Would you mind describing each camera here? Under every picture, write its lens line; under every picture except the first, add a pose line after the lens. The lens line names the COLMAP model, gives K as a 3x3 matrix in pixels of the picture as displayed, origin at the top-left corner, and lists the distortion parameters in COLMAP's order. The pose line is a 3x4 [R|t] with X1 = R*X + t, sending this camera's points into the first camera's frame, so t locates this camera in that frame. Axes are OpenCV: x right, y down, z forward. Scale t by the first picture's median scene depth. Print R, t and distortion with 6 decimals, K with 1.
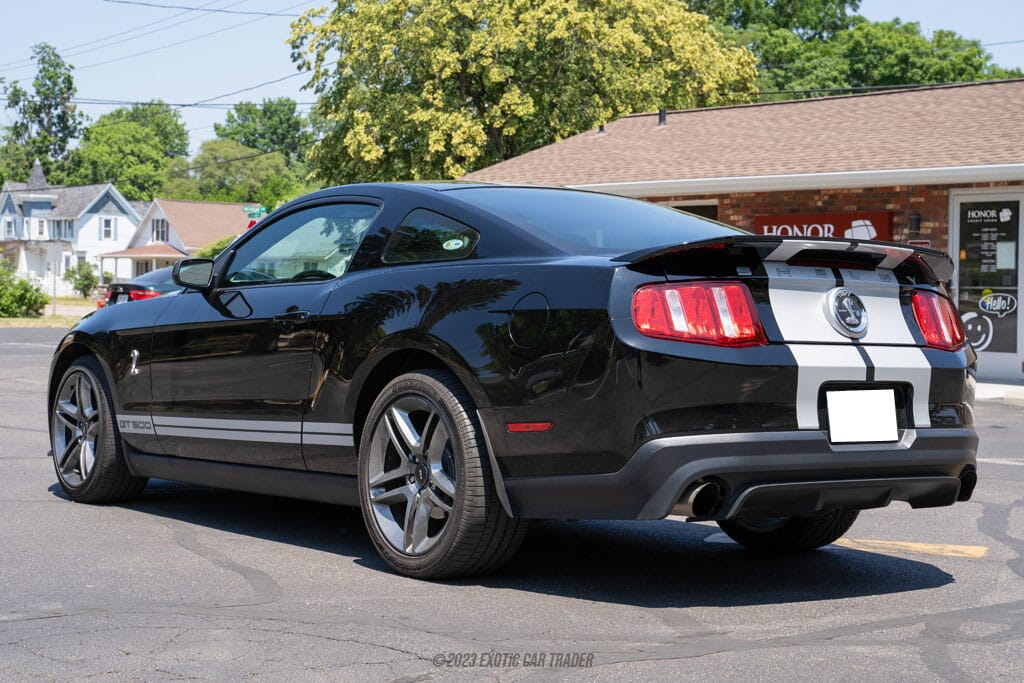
lens RADIAL K [[1545.5, 0, 512.0], [0, 1545.5, 341.5], [0, 0, 1]] dist [-0.027874, -0.062274]
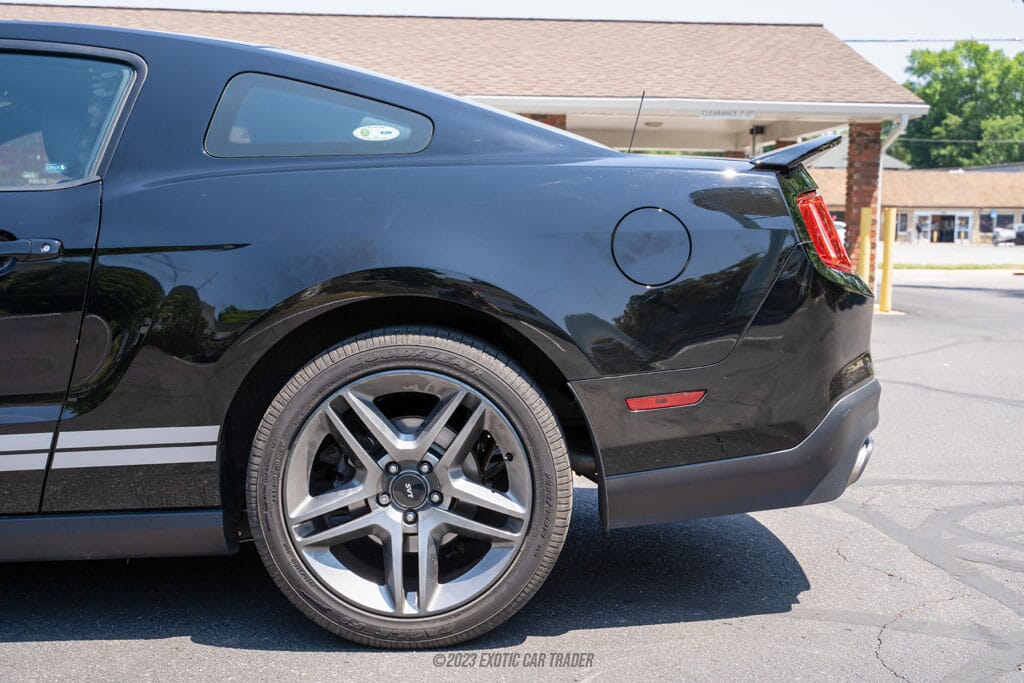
lens RADIAL K [[1263.4, 0, 482.4], [0, 1263.4, 340.6], [0, 0, 1]] dist [0.017377, 0.008658]
pose [[0.616971, -0.075819, 0.783325, -0.110468], [0.019533, 0.996517, 0.081070, -0.004566], [-0.786744, -0.034717, 0.616303, 0.160814]]
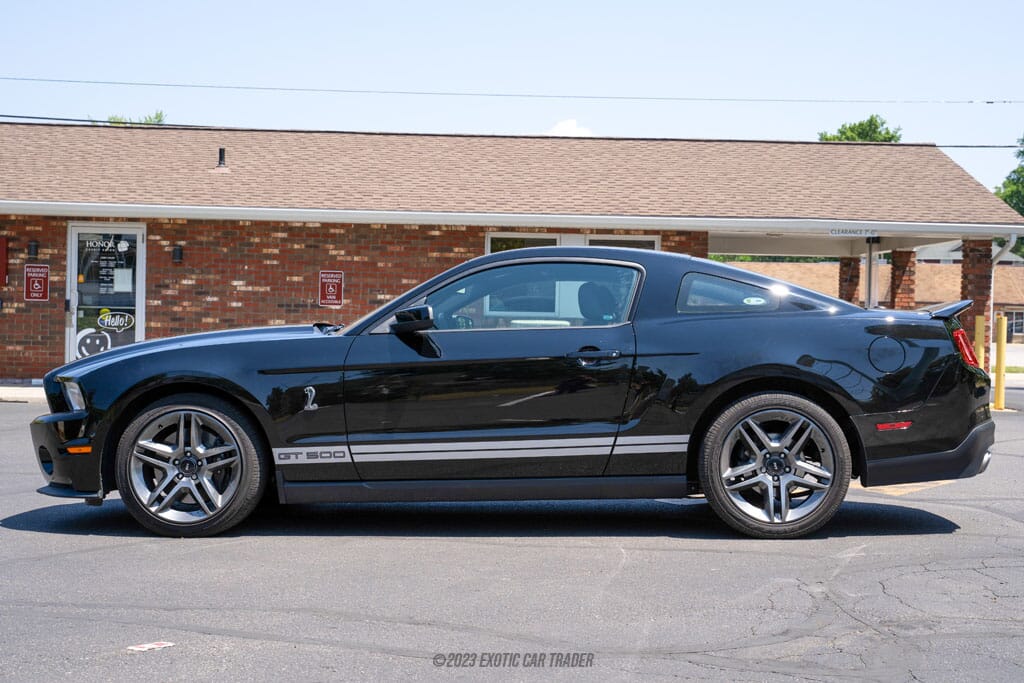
lens RADIAL K [[1356.0, 0, 512.0], [0, 1356.0, 341.5], [0, 0, 1]] dist [0.032083, 0.031973]
pose [[0.644839, -0.012102, 0.764223, -0.284901], [0.013942, 0.999895, 0.004070, -0.008744], [-0.764191, 0.008030, 0.644940, 0.094901]]
